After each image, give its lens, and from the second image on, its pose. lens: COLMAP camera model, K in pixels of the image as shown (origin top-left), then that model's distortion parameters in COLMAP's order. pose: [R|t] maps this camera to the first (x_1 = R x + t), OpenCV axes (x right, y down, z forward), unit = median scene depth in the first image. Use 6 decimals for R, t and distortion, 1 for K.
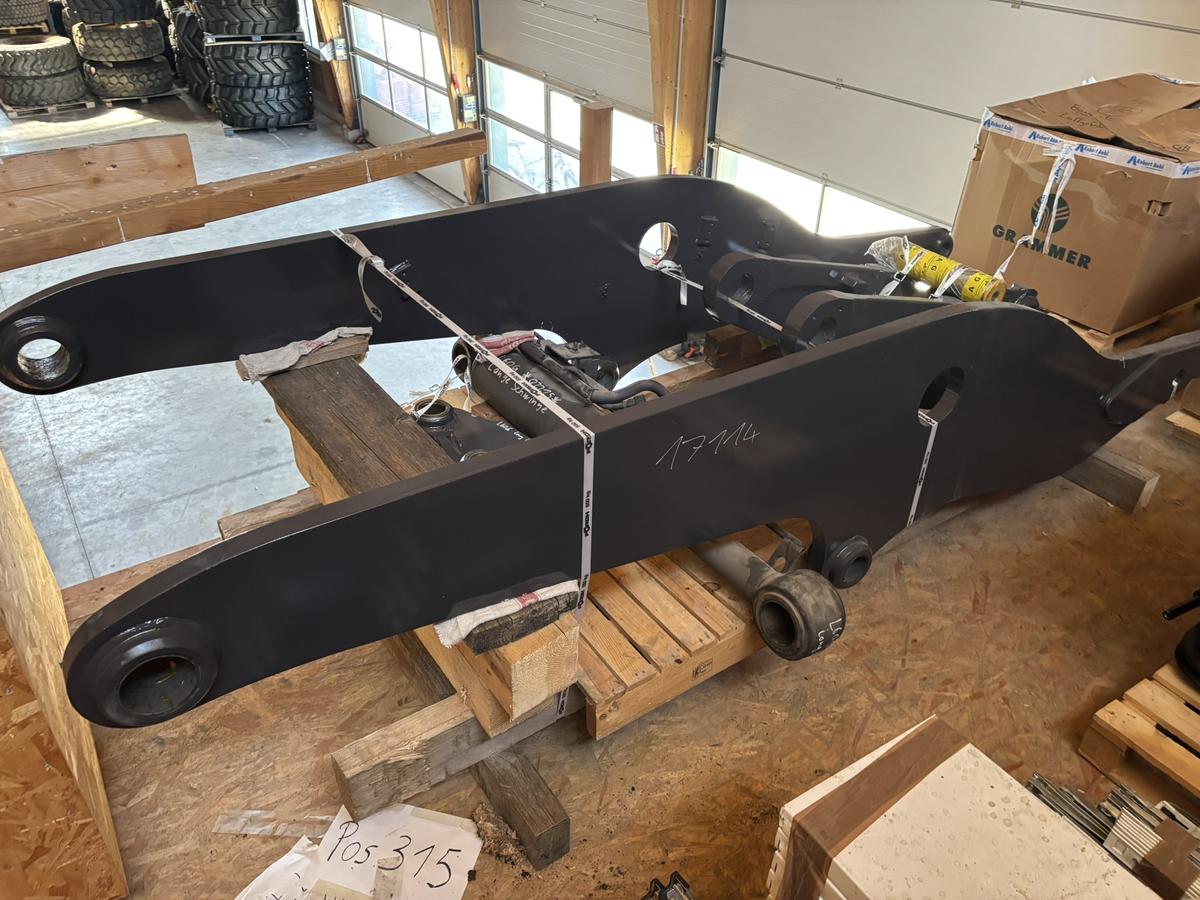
lens RADIAL K [[906.4, 0, 602.2], [0, 906.4, 447.2], [0, 0, 1]] dist [0.008833, -0.007953]
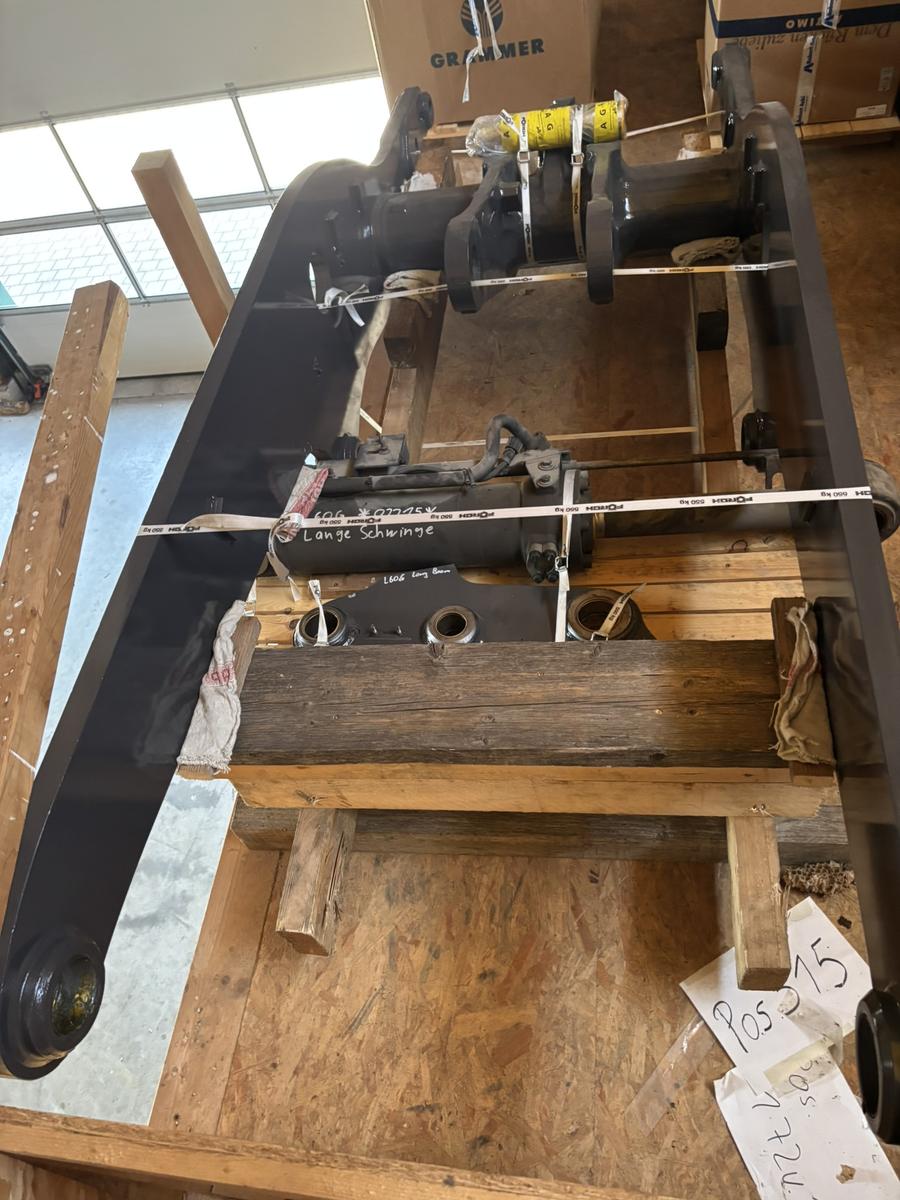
lens RADIAL K [[906.4, 0, 450.3], [0, 906.4, 606.0], [0, 0, 1]] dist [0.008833, -0.007953]
pose [[0.636845, -0.692906, 0.338097, -0.258232], [0.576603, 0.719151, 0.387752, -0.203882], [-0.511818, -0.051990, 0.857519, 0.196970]]
